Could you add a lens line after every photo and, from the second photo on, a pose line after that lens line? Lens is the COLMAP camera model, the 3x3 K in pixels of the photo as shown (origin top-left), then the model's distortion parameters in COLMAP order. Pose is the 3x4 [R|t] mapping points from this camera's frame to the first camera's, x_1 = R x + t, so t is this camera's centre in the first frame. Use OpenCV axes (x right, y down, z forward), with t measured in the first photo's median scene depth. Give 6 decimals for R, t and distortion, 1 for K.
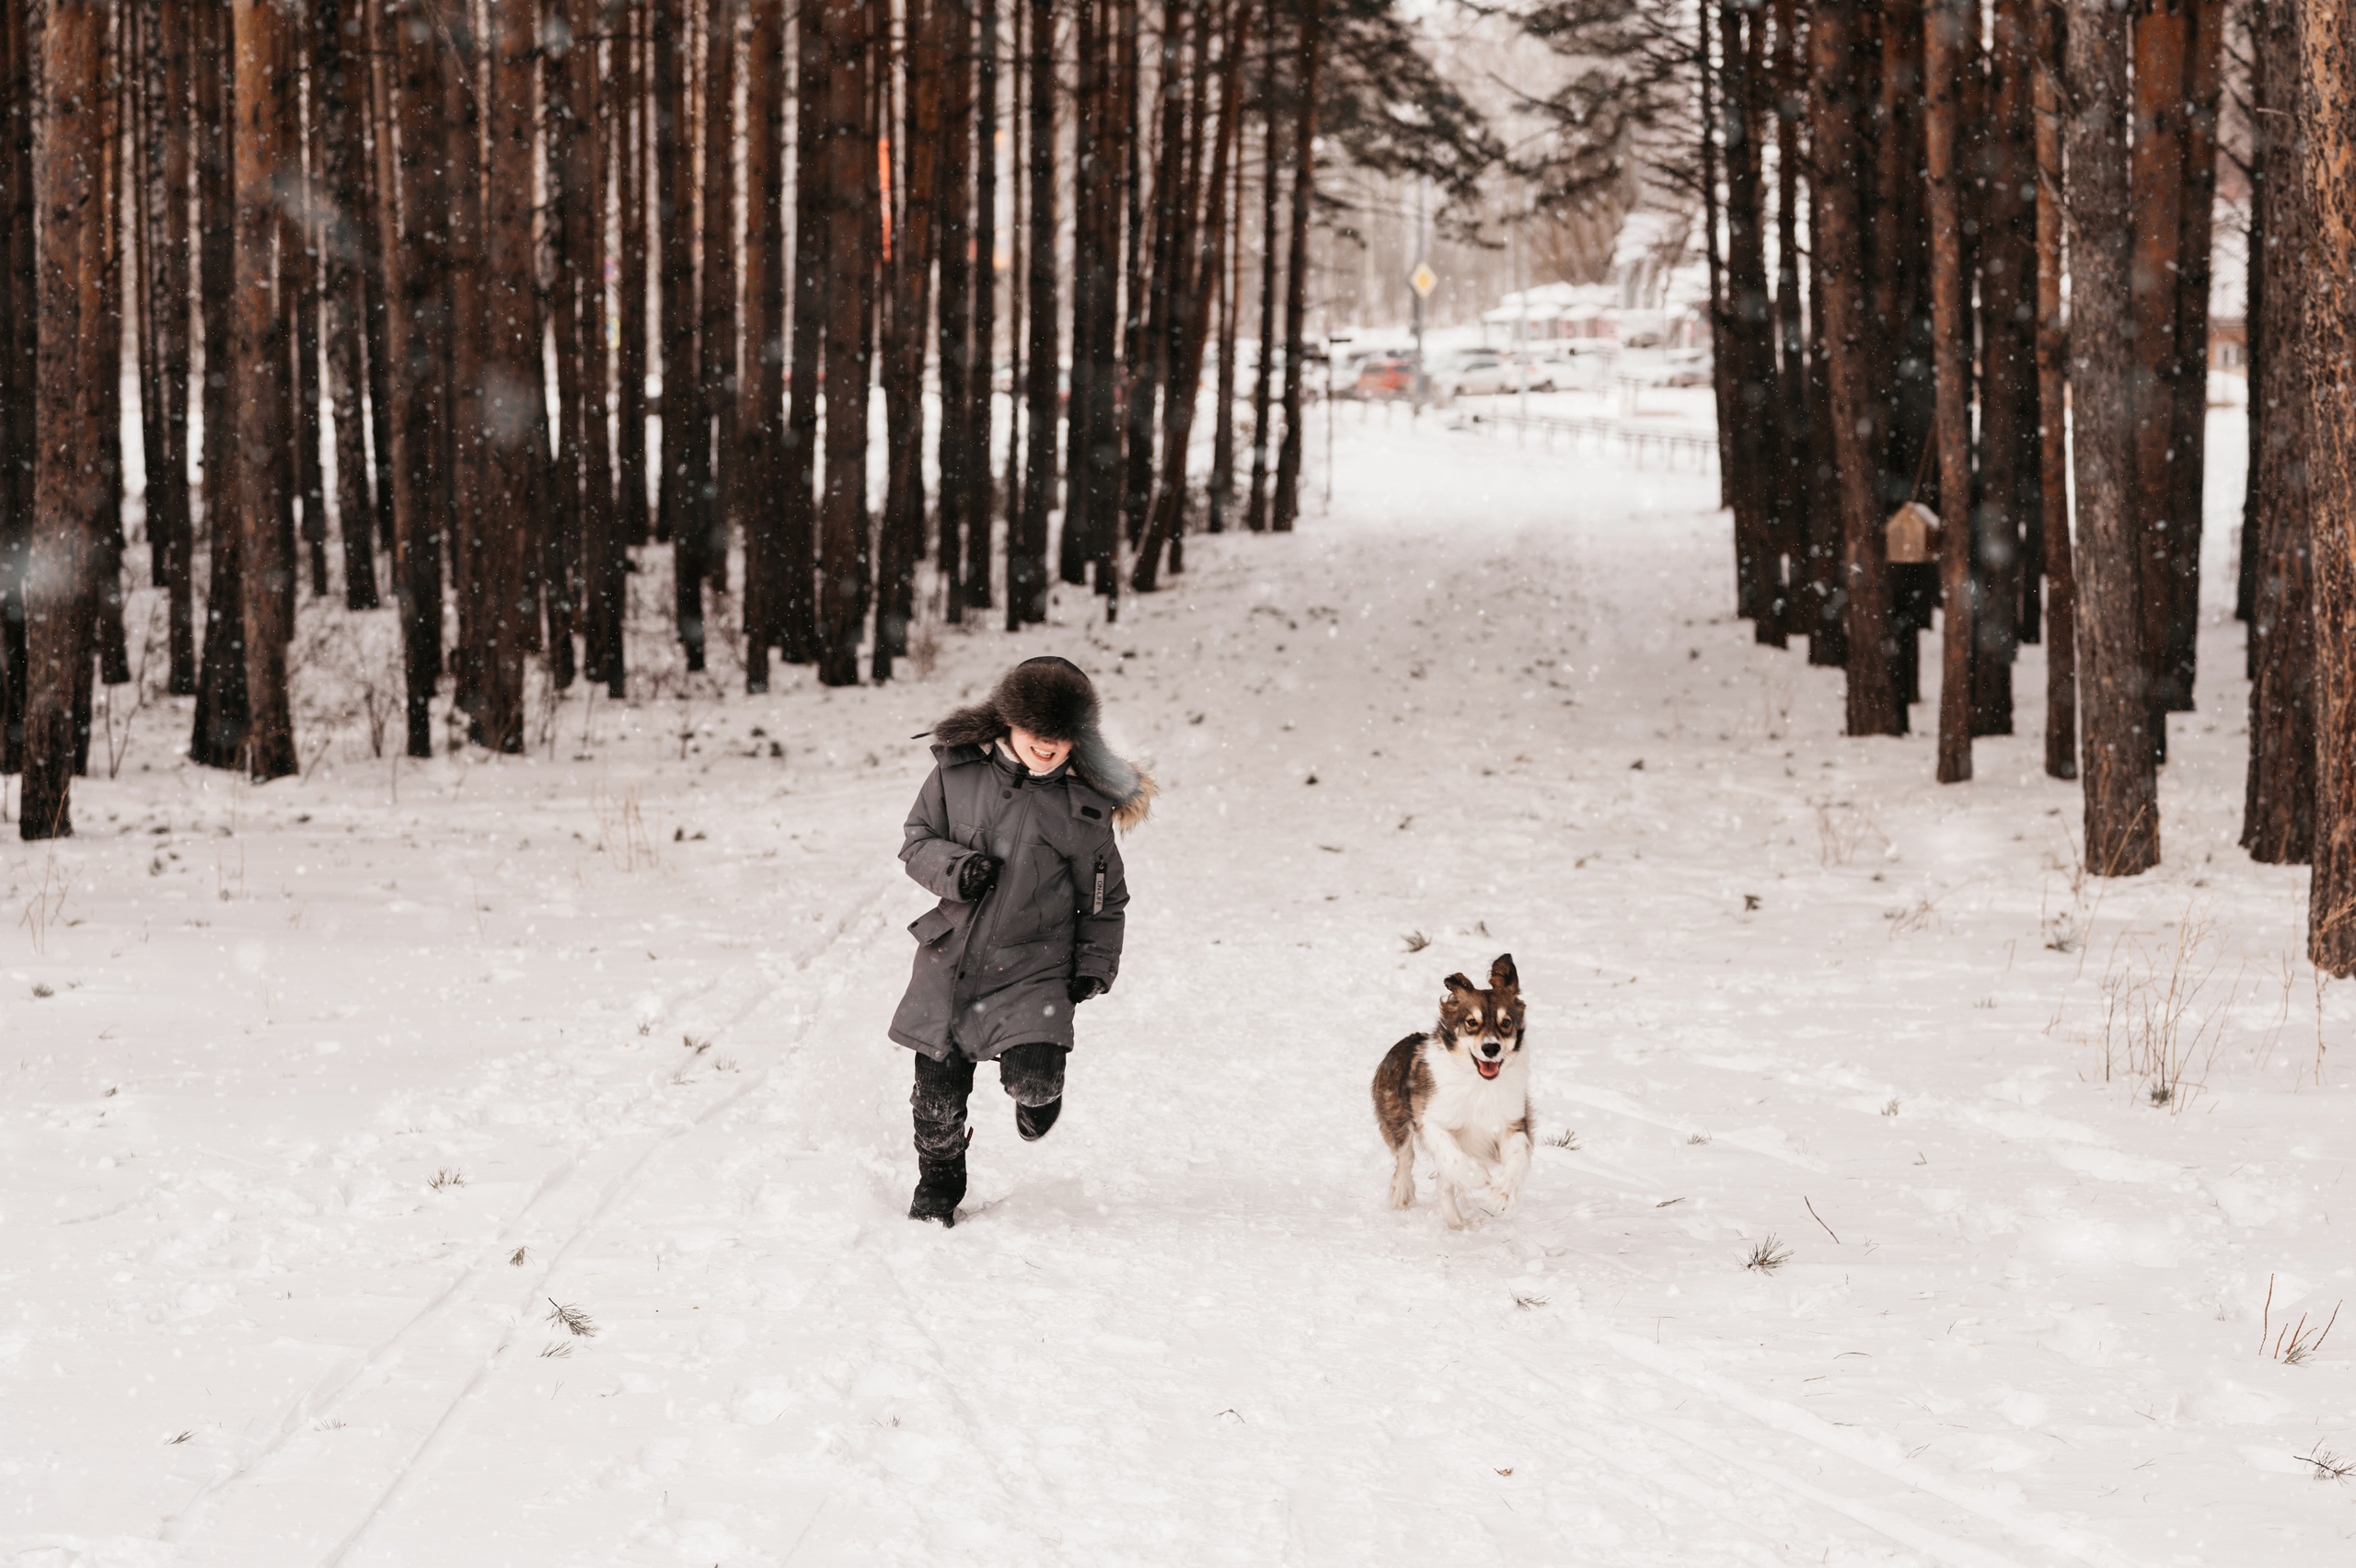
lens RADIAL K [[3990.5, 0, 1178.0], [0, 3990.5, 784.0], [0, 0, 1]] dist [0.000001, -0.025827]
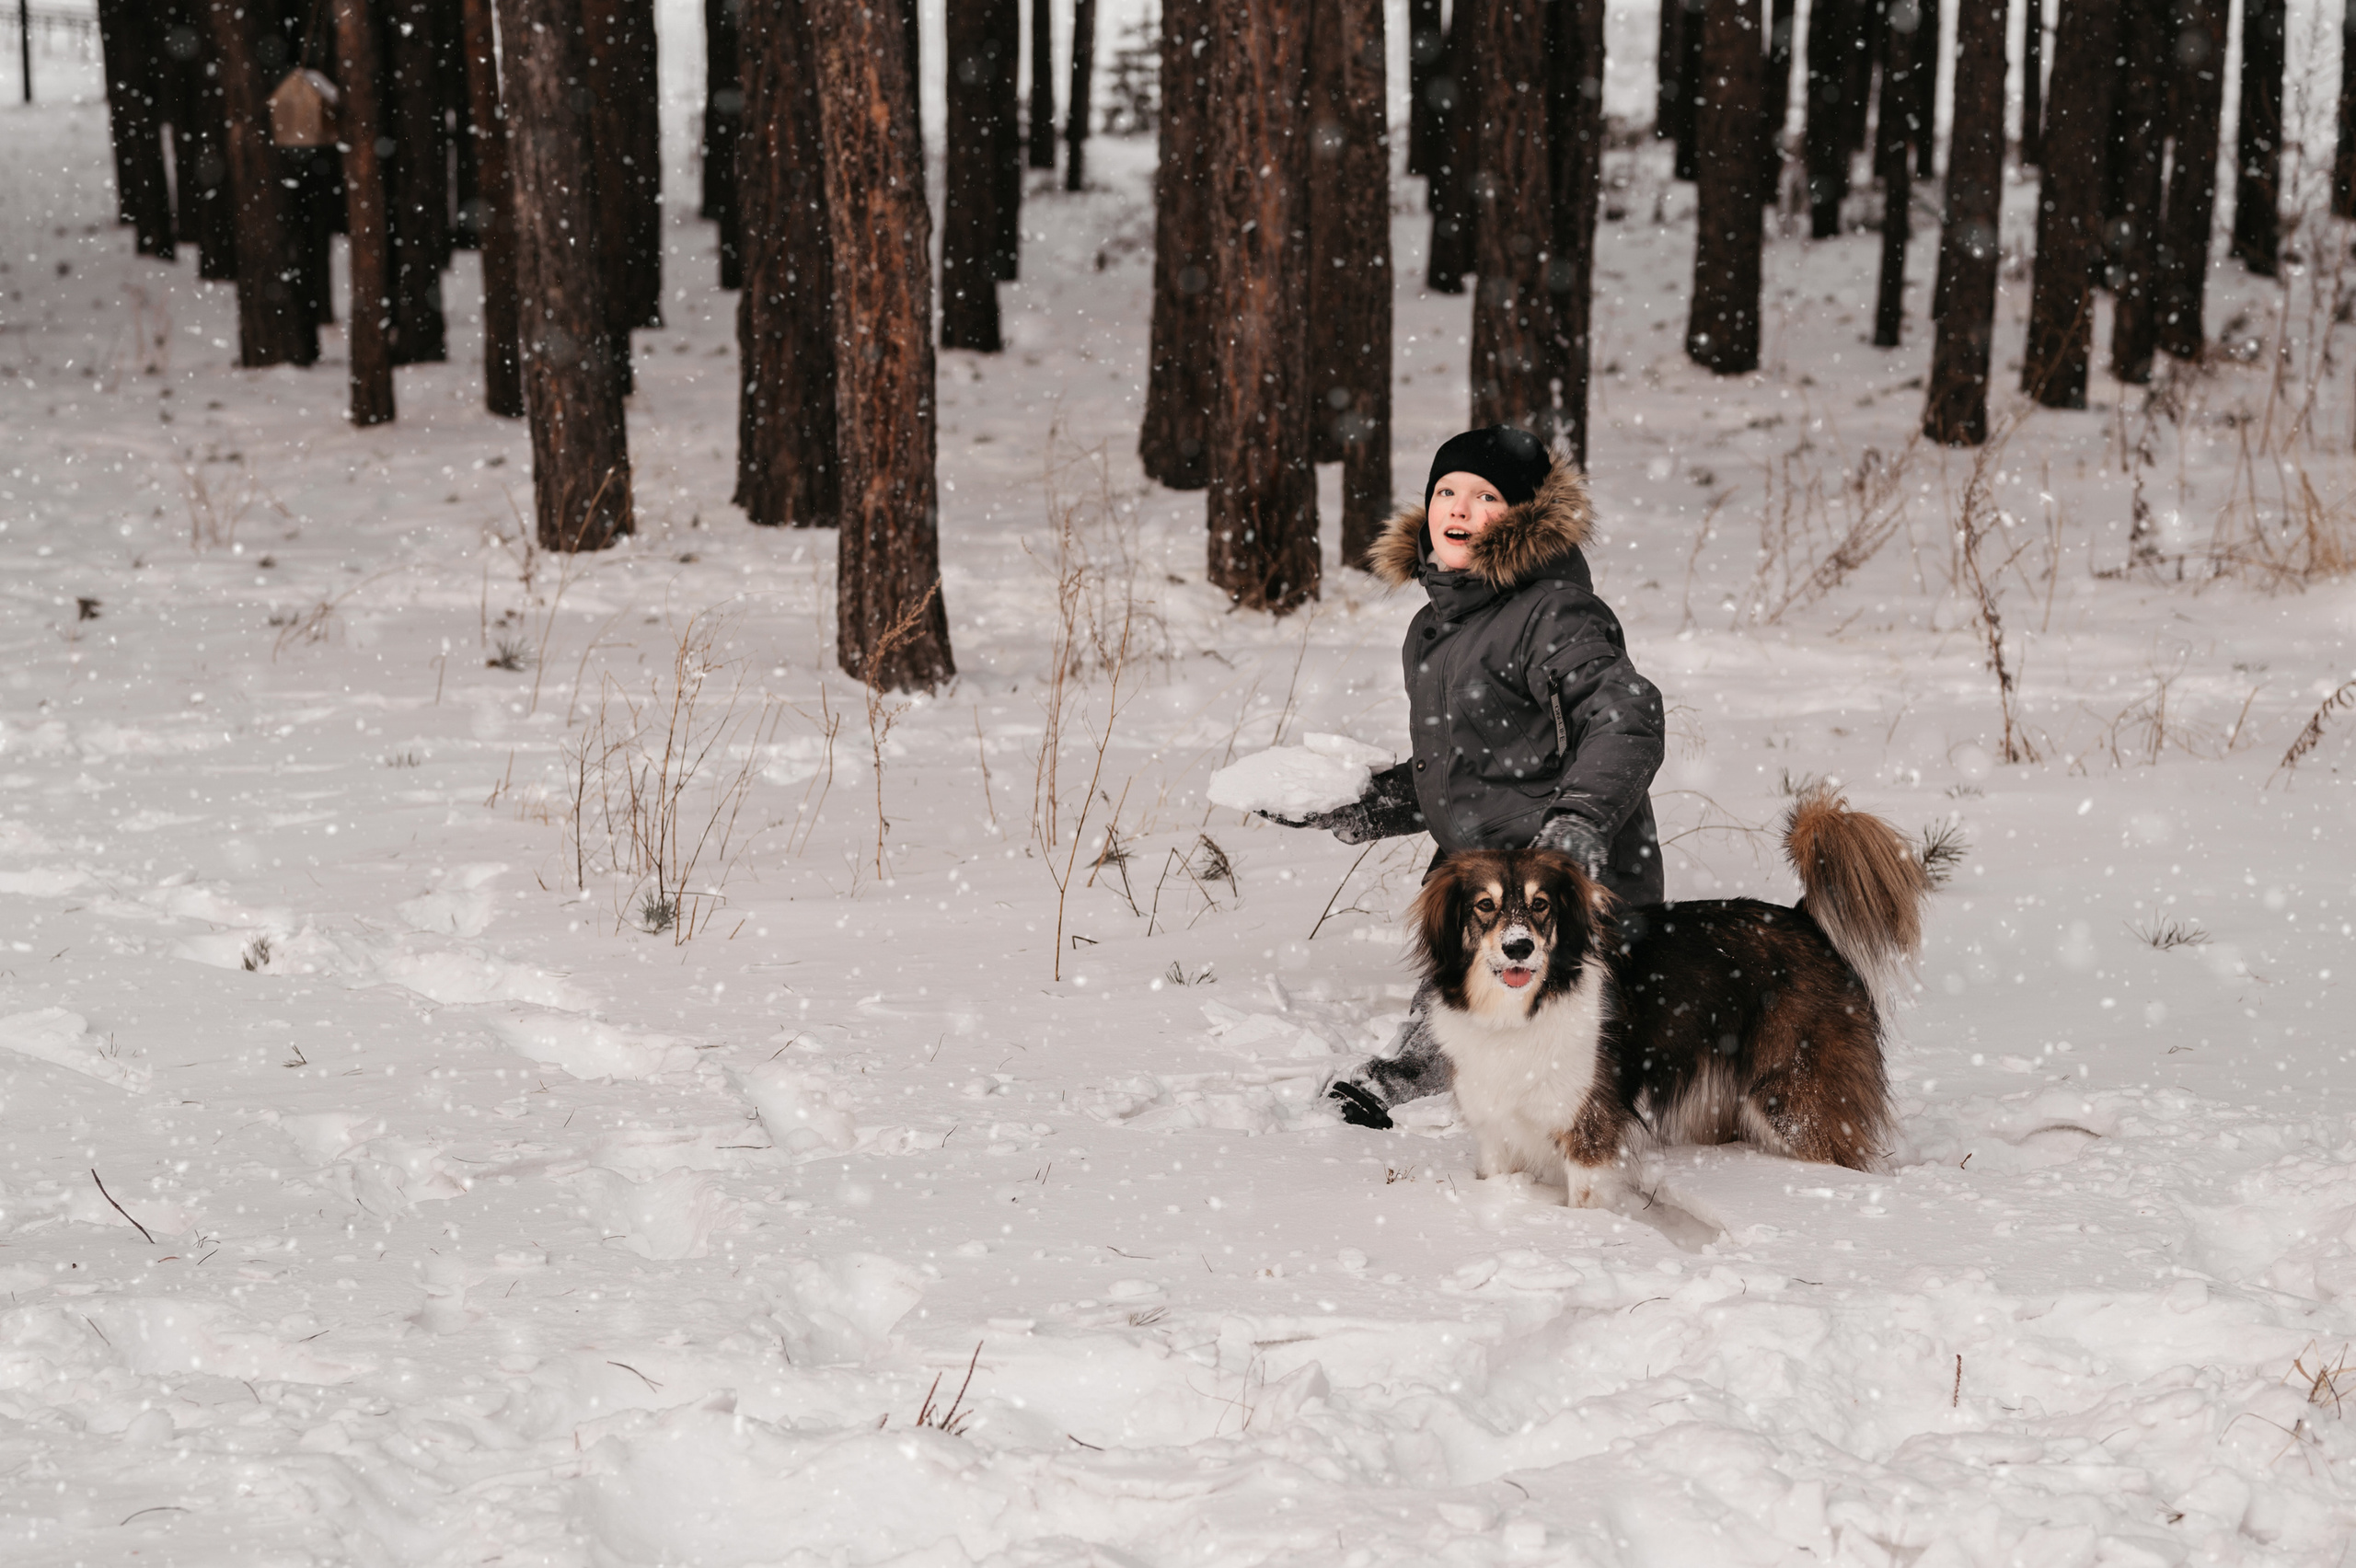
lens RADIAL K [[3497.2, 0, 1178.0], [0, 3497.2, 784.0], [0, 0, 1]] dist [-0.013363, -0.044379]
pose [[0.920539, -0.070682, 0.384203, 0.080519], [0.026764, 0.992595, 0.118483, -0.008750], [-0.389733, -0.098786, 0.915614, 0.338639]]
